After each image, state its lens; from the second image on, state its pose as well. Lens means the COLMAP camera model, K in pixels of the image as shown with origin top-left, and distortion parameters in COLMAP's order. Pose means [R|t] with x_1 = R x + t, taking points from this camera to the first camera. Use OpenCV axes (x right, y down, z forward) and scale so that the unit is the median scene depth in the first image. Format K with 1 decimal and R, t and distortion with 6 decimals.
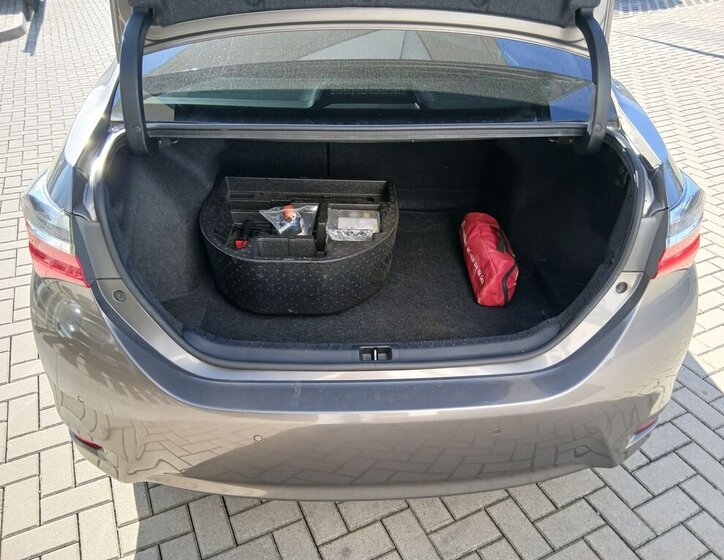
lens RADIAL K [[569.7, 0, 350.7], [0, 569.7, 297.2], [0, 0, 1]] dist [-0.001090, -0.019174]
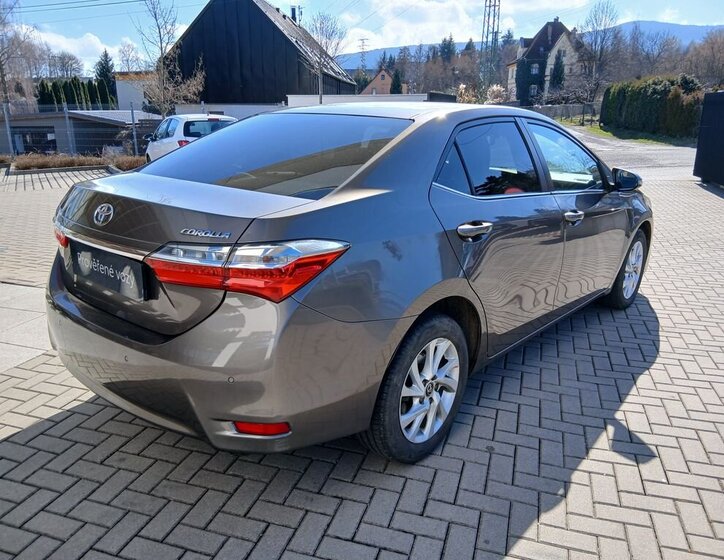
lens RADIAL K [[569.7, 0, 350.7], [0, 569.7, 297.2], [0, 0, 1]] dist [-0.001090, -0.019174]
pose [[0.729260, 0.215467, -0.649426, 1.206676], [-0.400839, 0.903741, -0.150270, 0.049604], [0.554534, 0.369901, 0.745430, 0.071171]]
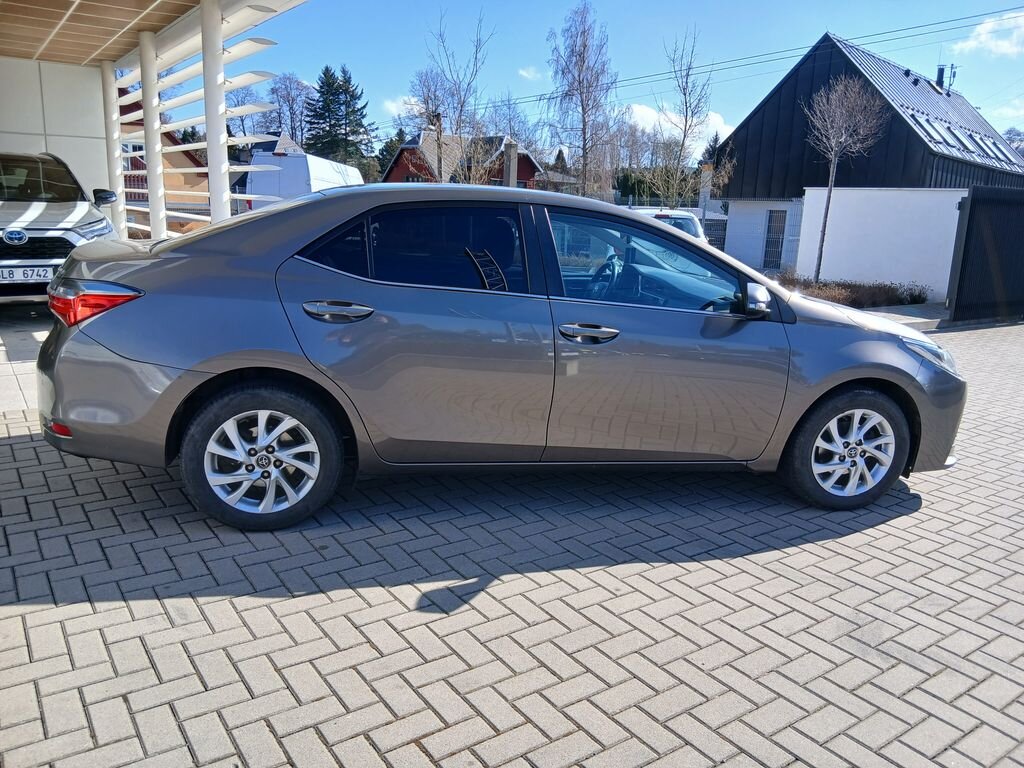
lens RADIAL K [[766.7, 0, 512.0], [0, 766.7, 384.0], [0, 0, 1]] dist [0.104917, -0.165746]
pose [[0.172353, 0.235850, -0.956383, 2.327352], [-0.604595, 0.791842, 0.086317, -0.688476], [0.777662, 0.563348, 0.279070, 1.110156]]
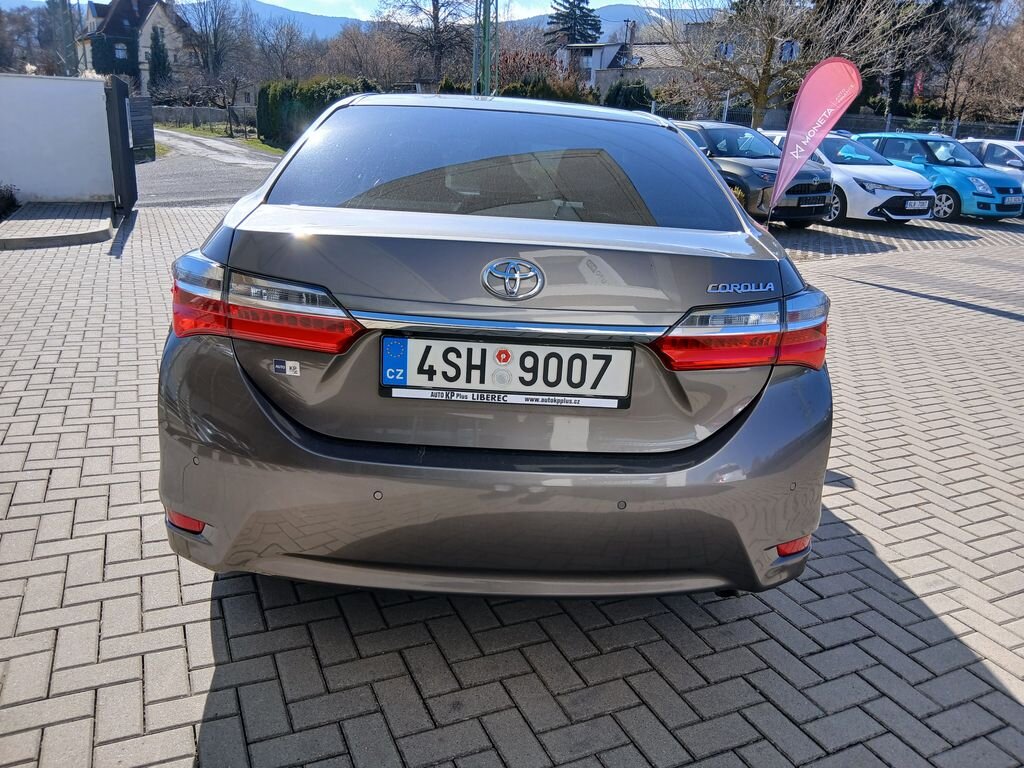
lens RADIAL K [[791.5, 0, 494.8], [0, 791.5, 386.1], [0, 0, 1]] dist [0.050896, -0.092084]
pose [[0.998575, 0.053276, -0.003118, 0.025104], [-0.051623, 0.949480, -0.309551, 0.338602], [-0.013531, 0.309271, 0.950878, -0.259827]]
